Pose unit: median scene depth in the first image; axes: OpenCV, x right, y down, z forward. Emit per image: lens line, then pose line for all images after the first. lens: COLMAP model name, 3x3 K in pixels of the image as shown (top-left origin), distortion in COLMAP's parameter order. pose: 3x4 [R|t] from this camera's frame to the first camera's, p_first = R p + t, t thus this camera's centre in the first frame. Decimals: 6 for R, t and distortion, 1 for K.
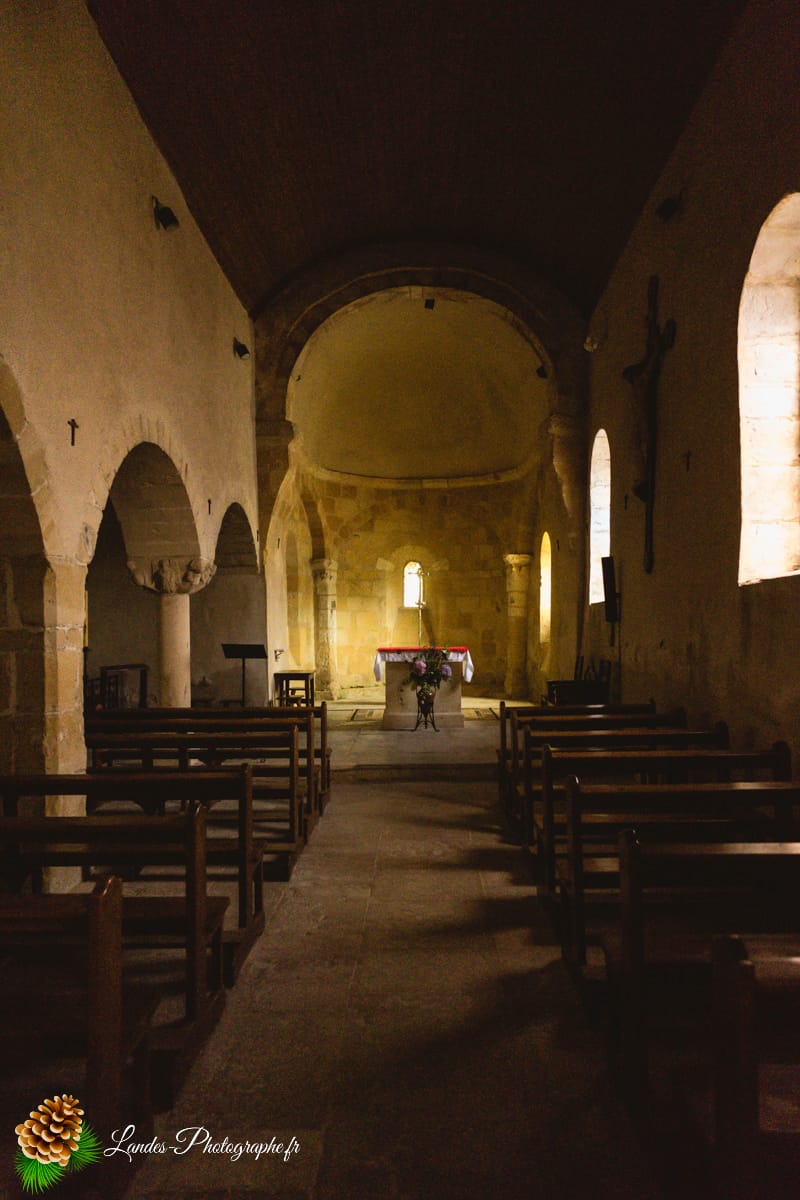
lens RADIAL K [[824.4, 0, 402.8], [0, 824.4, 594.5], [0, 0, 1]] dist [0.034481, 0.001664]
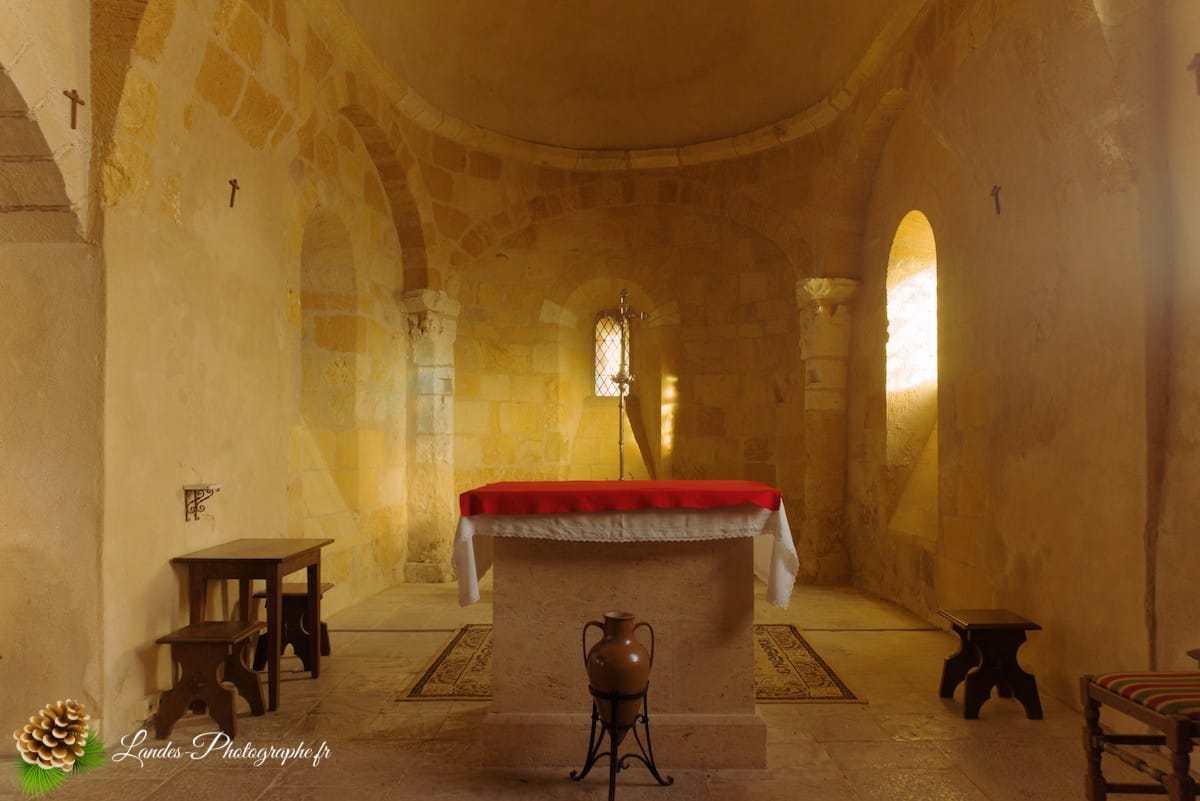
lens RADIAL K [[814.0, 0, 601.9], [0, 814.0, 397.5], [0, 0, 1]] dist [0.003065, 0.004293]
pose [[0.999881, 0.003771, -0.014969, 0.015570], [-0.004058, 0.999807, -0.019211, 0.028439], [0.014894, 0.019269, 0.999703, 0.520099]]
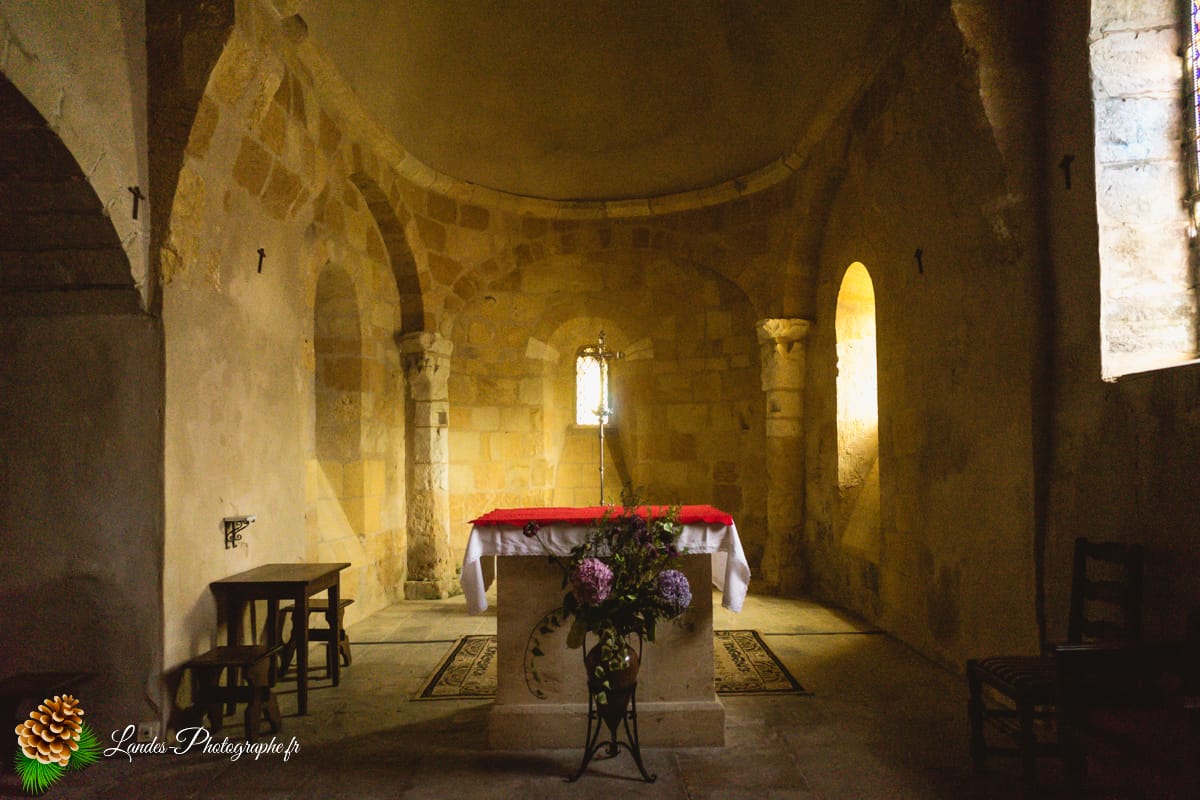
lens RADIAL K [[797.5, 0, 600.0], [0, 797.5, 400.0], [0, 0, 1]] dist [0.036226, 0.000735]
pose [[0.999928, -0.008847, 0.008124, 0.015114], [0.009156, 0.999207, -0.038755, 0.021455], [-0.007774, 0.038827, 0.999216, 0.479677]]
